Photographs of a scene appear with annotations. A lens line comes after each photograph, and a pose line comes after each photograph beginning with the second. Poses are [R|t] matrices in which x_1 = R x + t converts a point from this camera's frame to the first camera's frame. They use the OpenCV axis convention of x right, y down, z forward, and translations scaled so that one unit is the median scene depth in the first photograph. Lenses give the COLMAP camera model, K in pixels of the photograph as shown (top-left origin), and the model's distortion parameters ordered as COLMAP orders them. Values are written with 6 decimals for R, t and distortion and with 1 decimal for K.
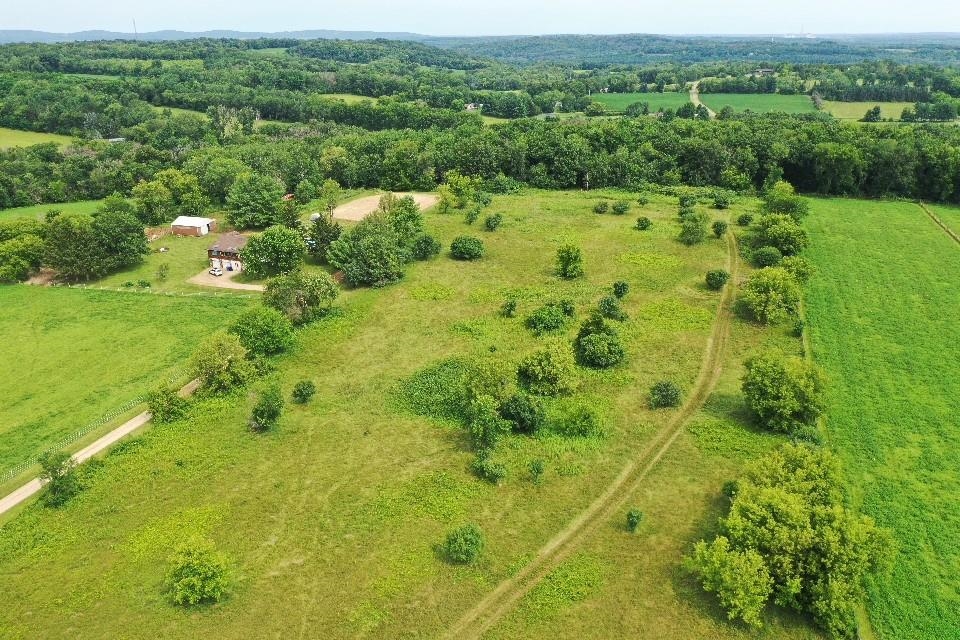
lens RADIAL K [[754.9, 0, 480.5], [0, 754.9, 318.8], [0, 0, 1]] dist [-0.000543, -0.005817]
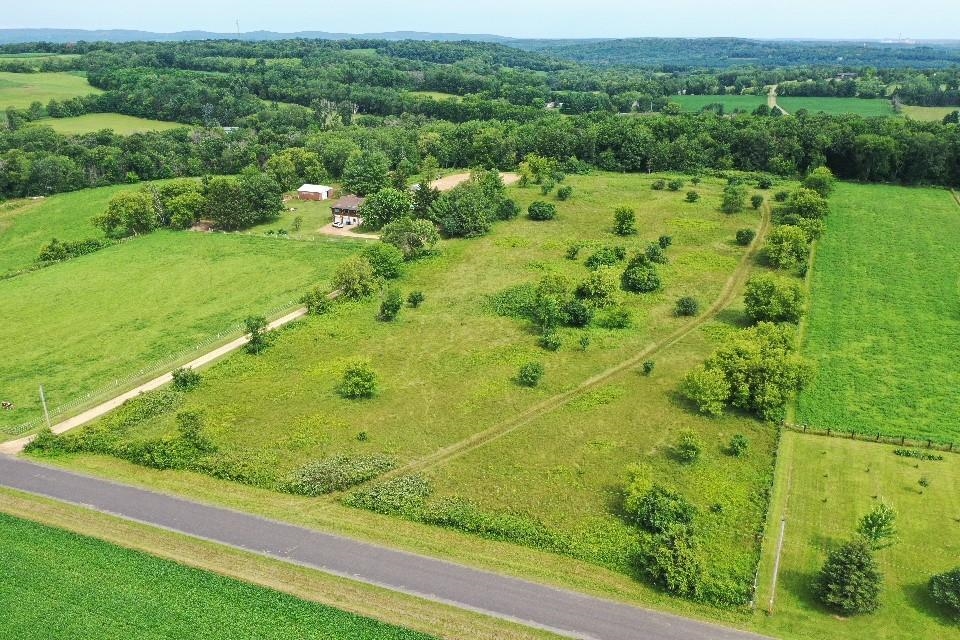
lens RADIAL K [[754.9, 0, 480.0], [0, 754.9, 320.2], [0, 0, 1]] dist [-0.000543, -0.005817]
pose [[0.994636, 0.042369, -0.094360, 0.004785], [-0.042472, 0.999097, 0.000921, 0.070358], [0.094314, 0.003091, 0.995538, -0.181138]]
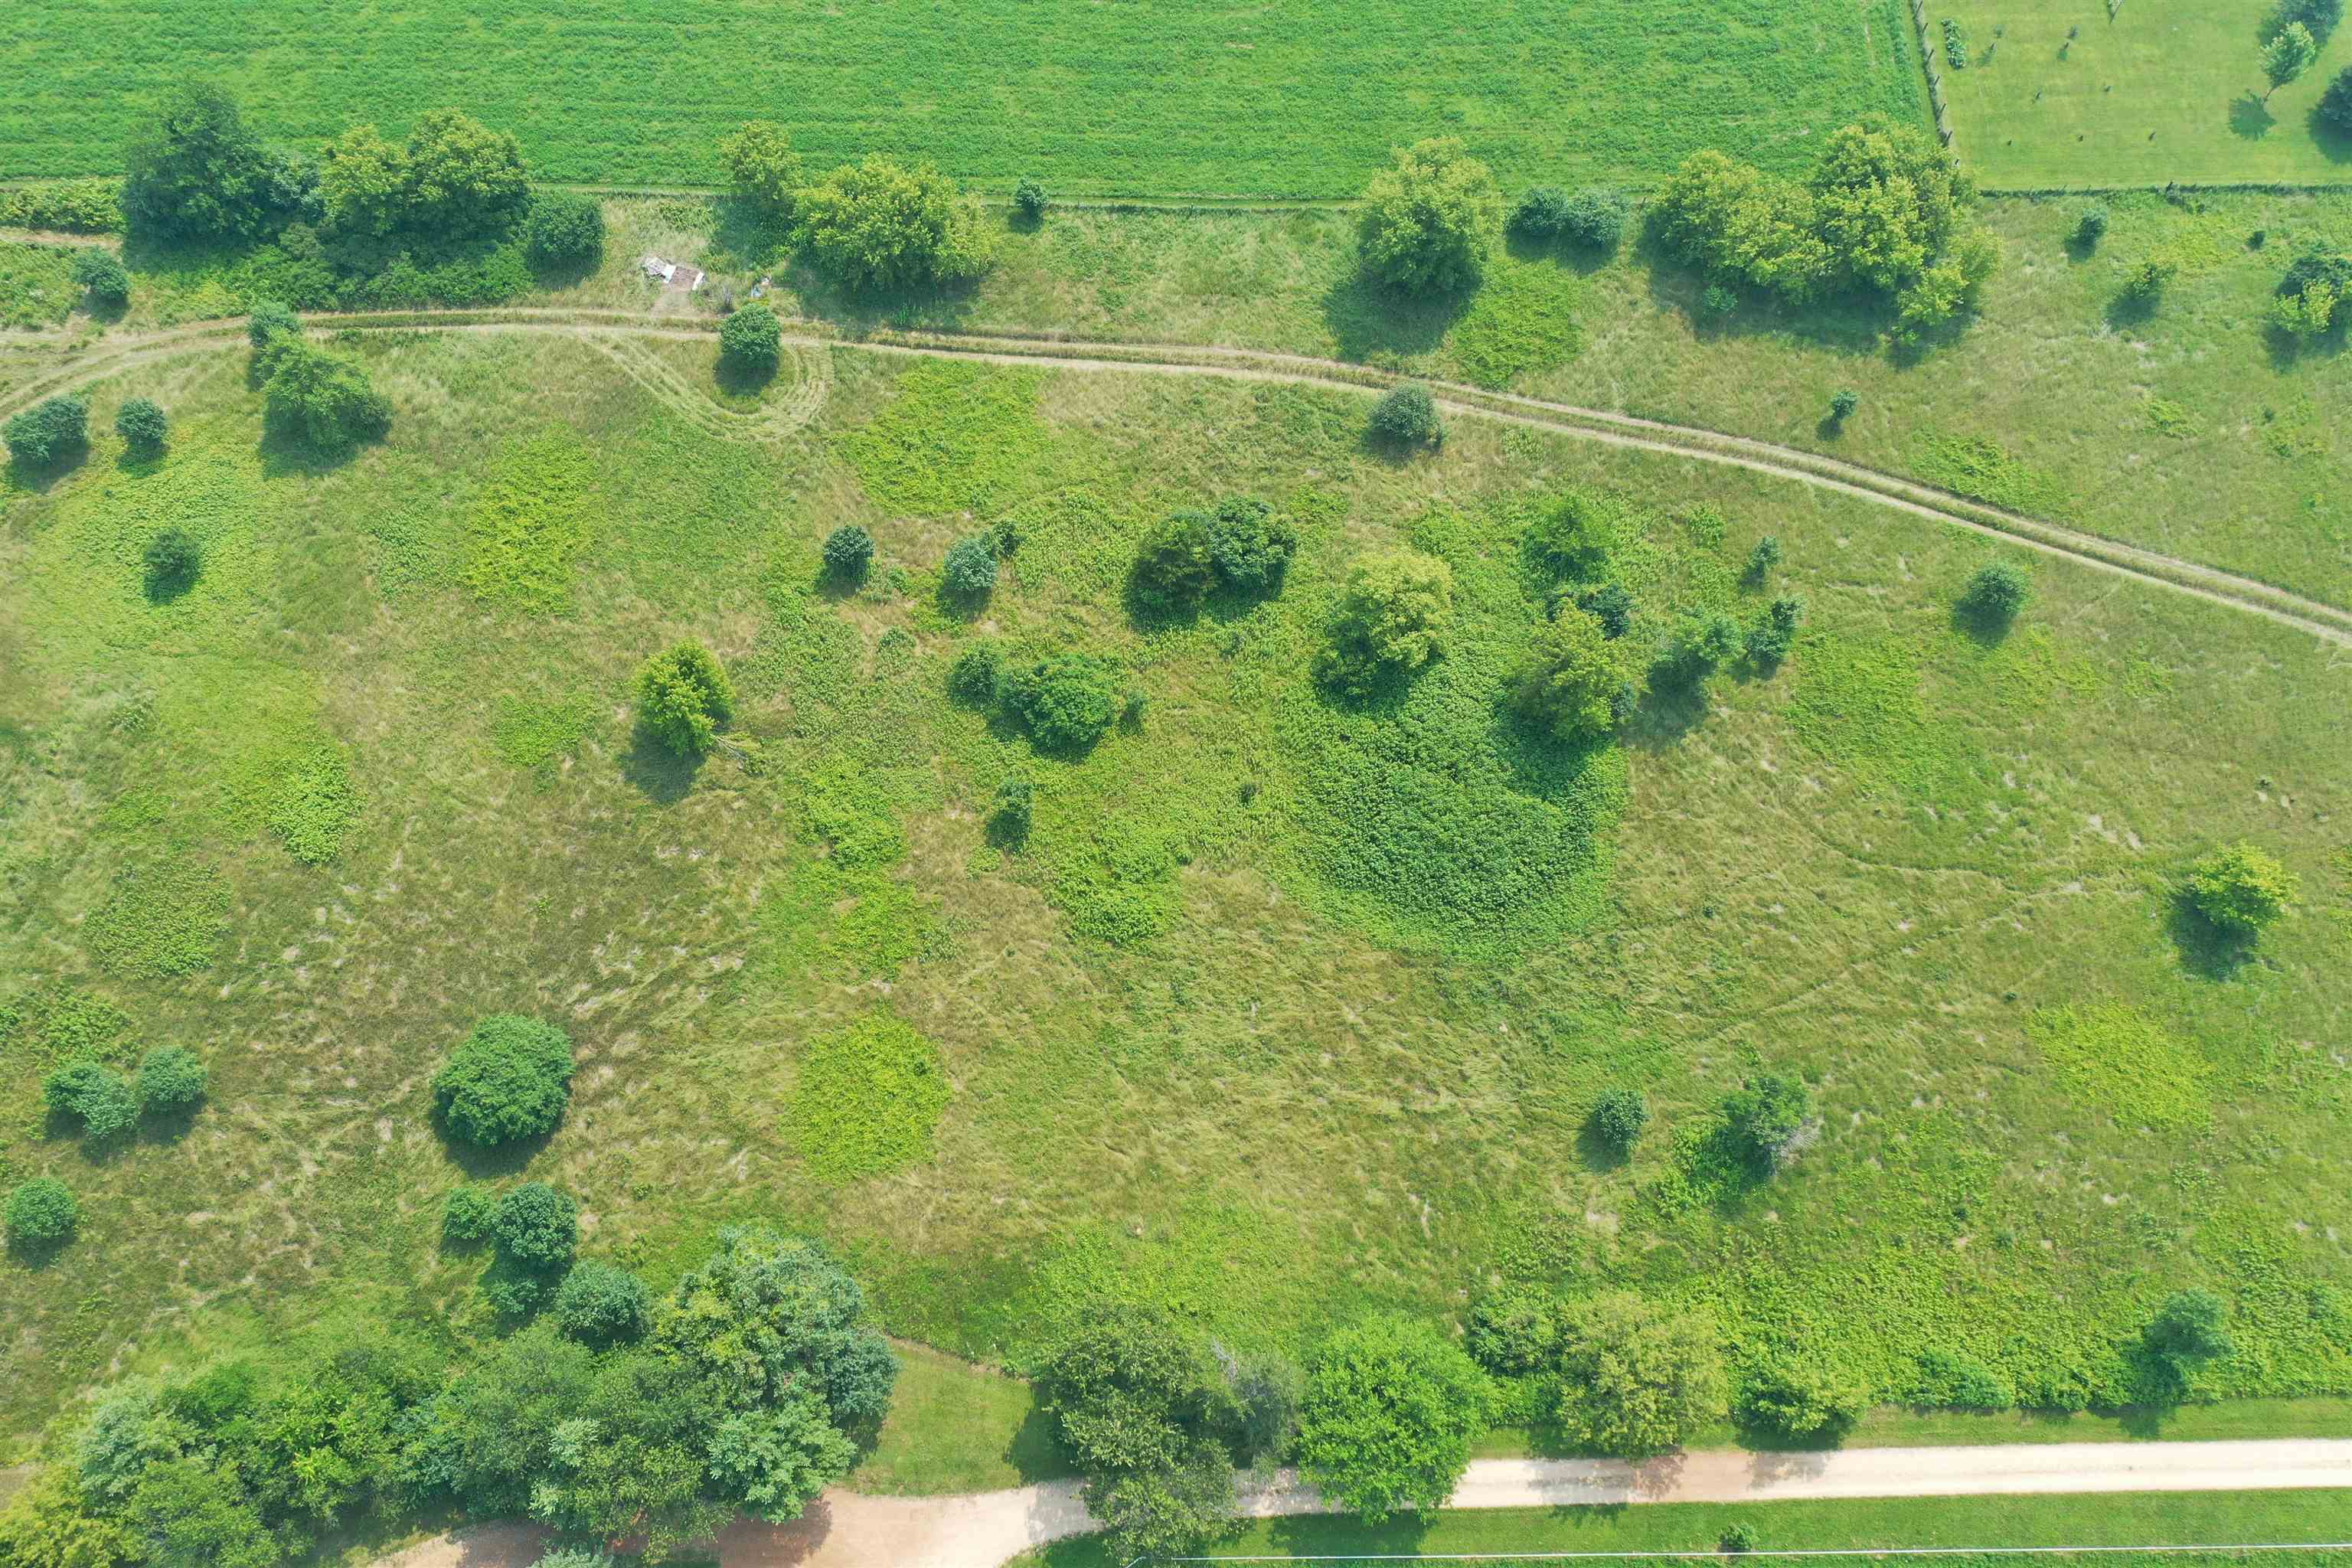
lens RADIAL K [[1844.7, 0, 1171.8], [0, 1844.7, 782.9], [0, 0, 1]] dist [-0.006037, 0.005012]
pose [[-0.327103, -0.856698, 0.398839, -0.220141], [0.335499, 0.289280, 0.896525, -0.523879], [-0.883427, 0.427066, 0.192797, 0.514609]]
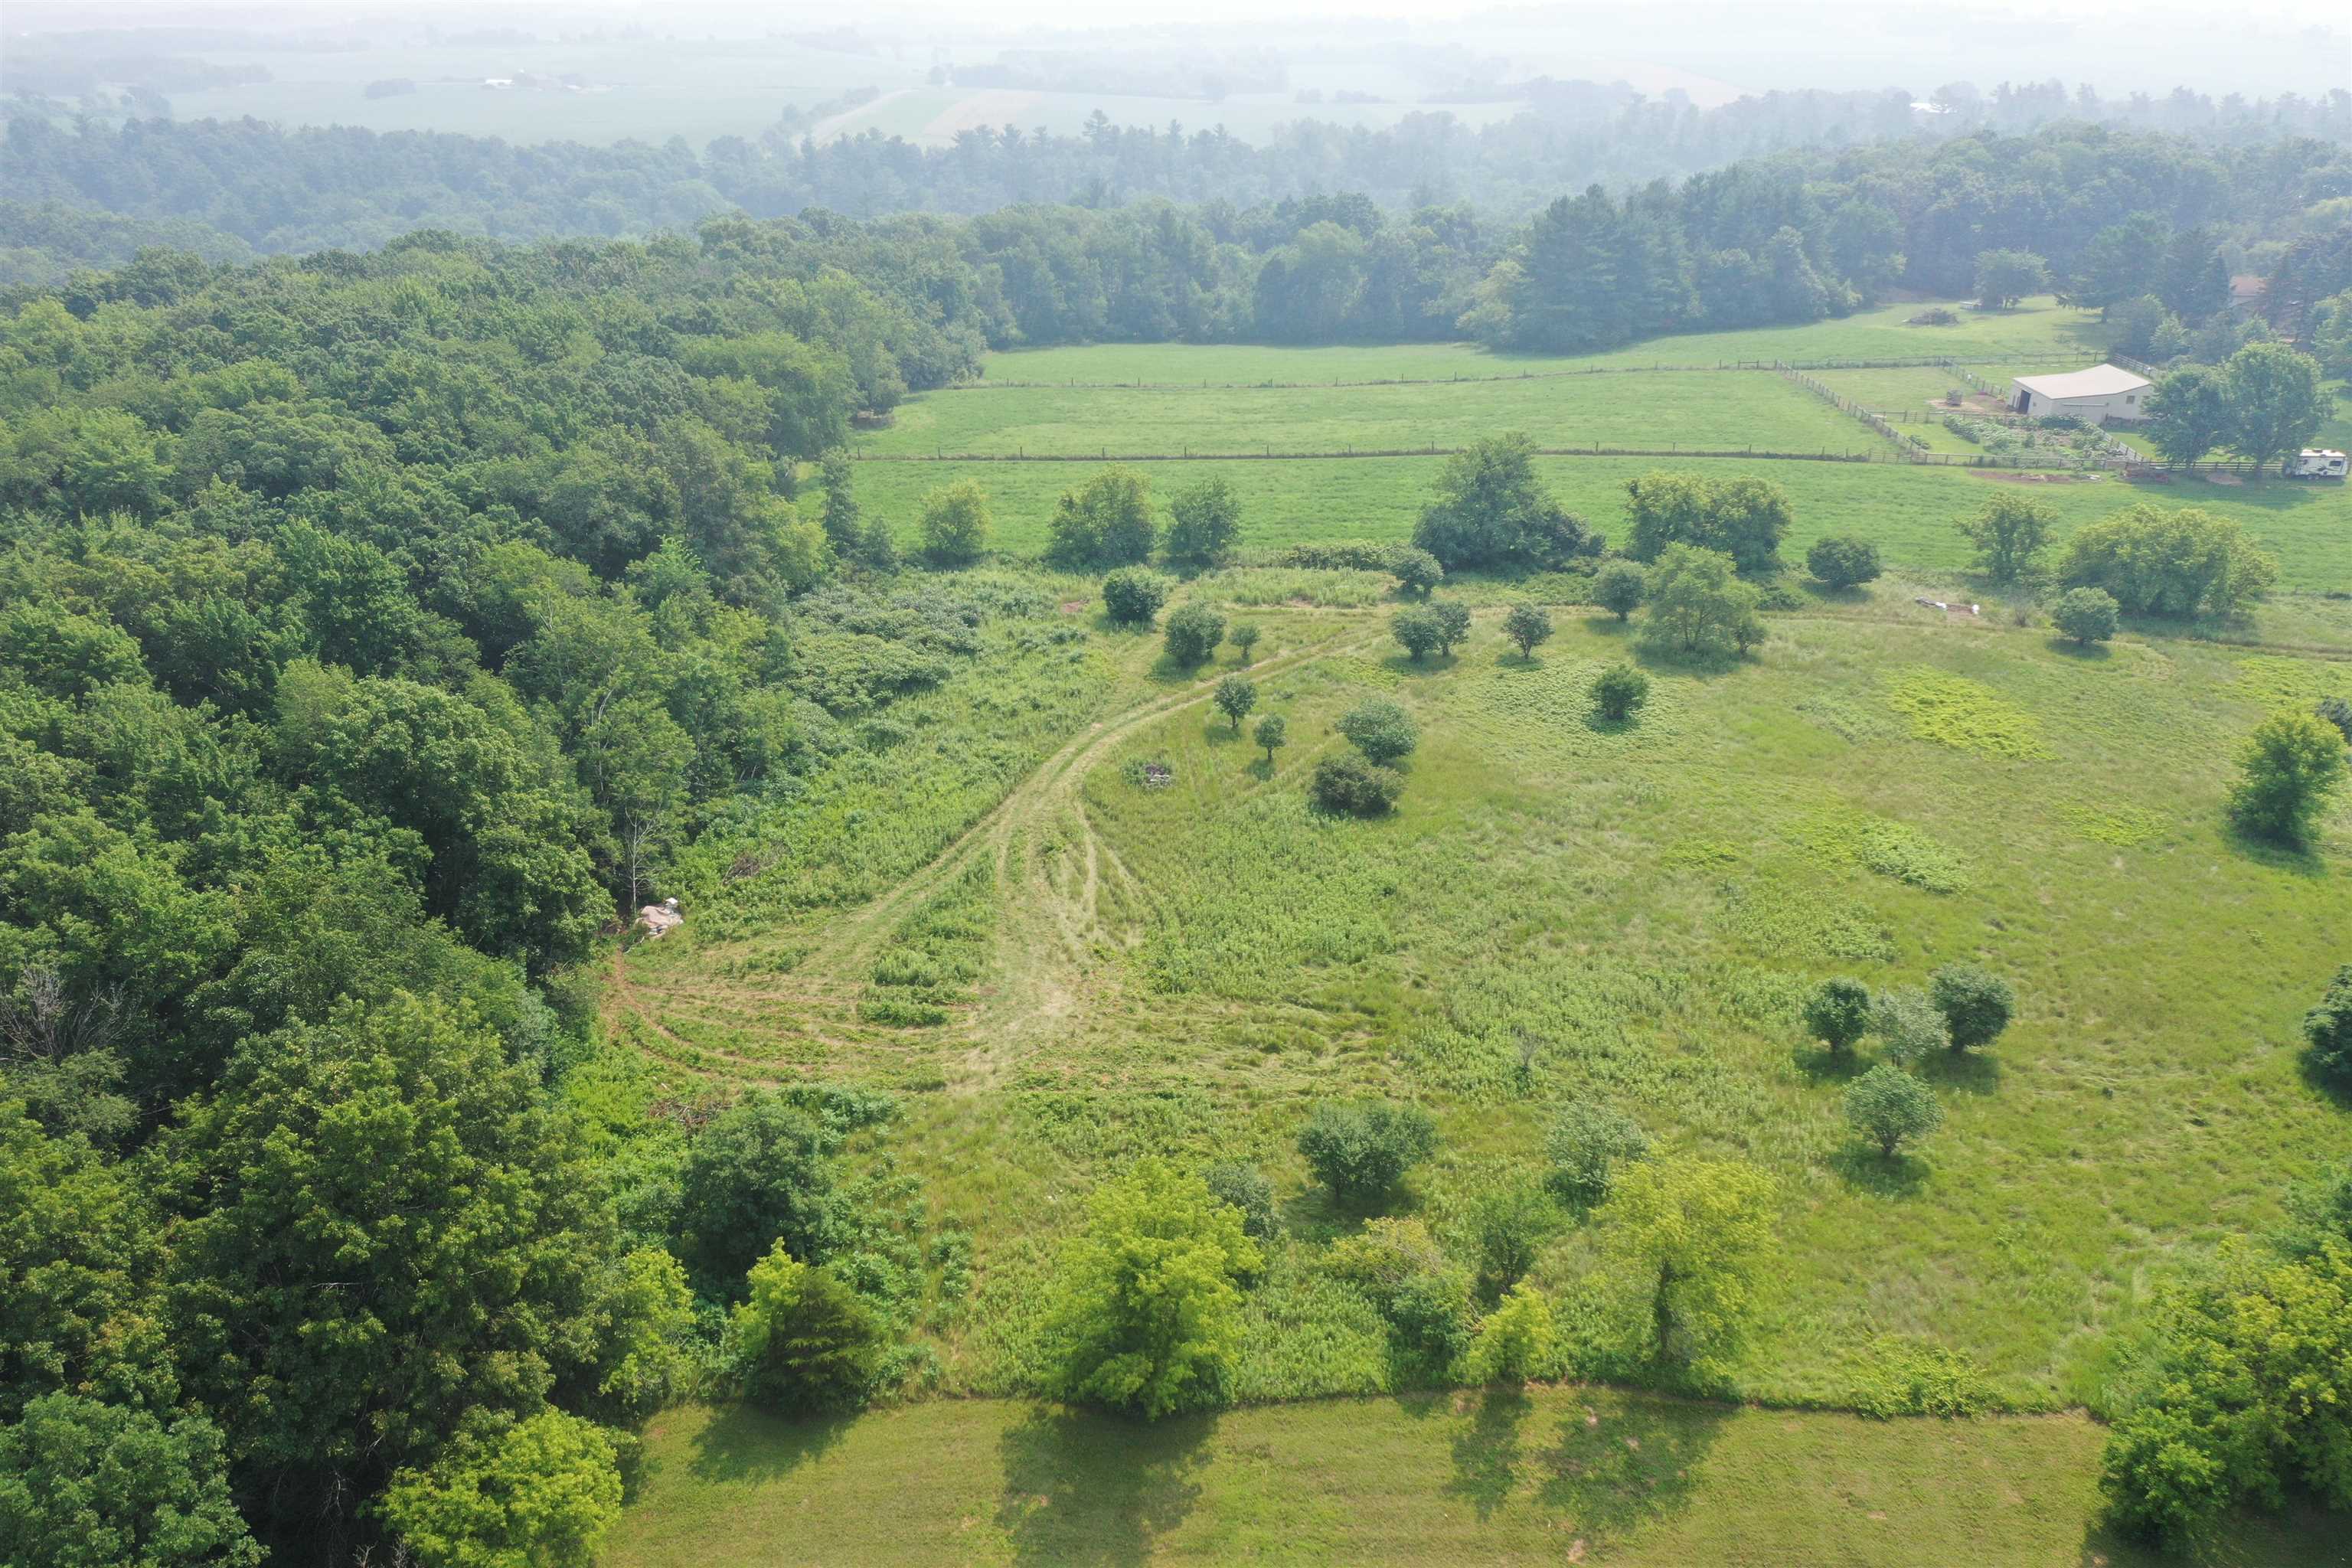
lens RADIAL K [[1844.7, 0, 1189.7], [0, 1844.7, 793.2], [0, 0, 1]] dist [-0.006037, 0.005012]
pose [[-0.318216, -0.374113, 0.871079, -0.252020], [0.356233, 0.804317, 0.475576, -0.393602], [-0.878542, 0.461643, -0.122676, 1.078766]]
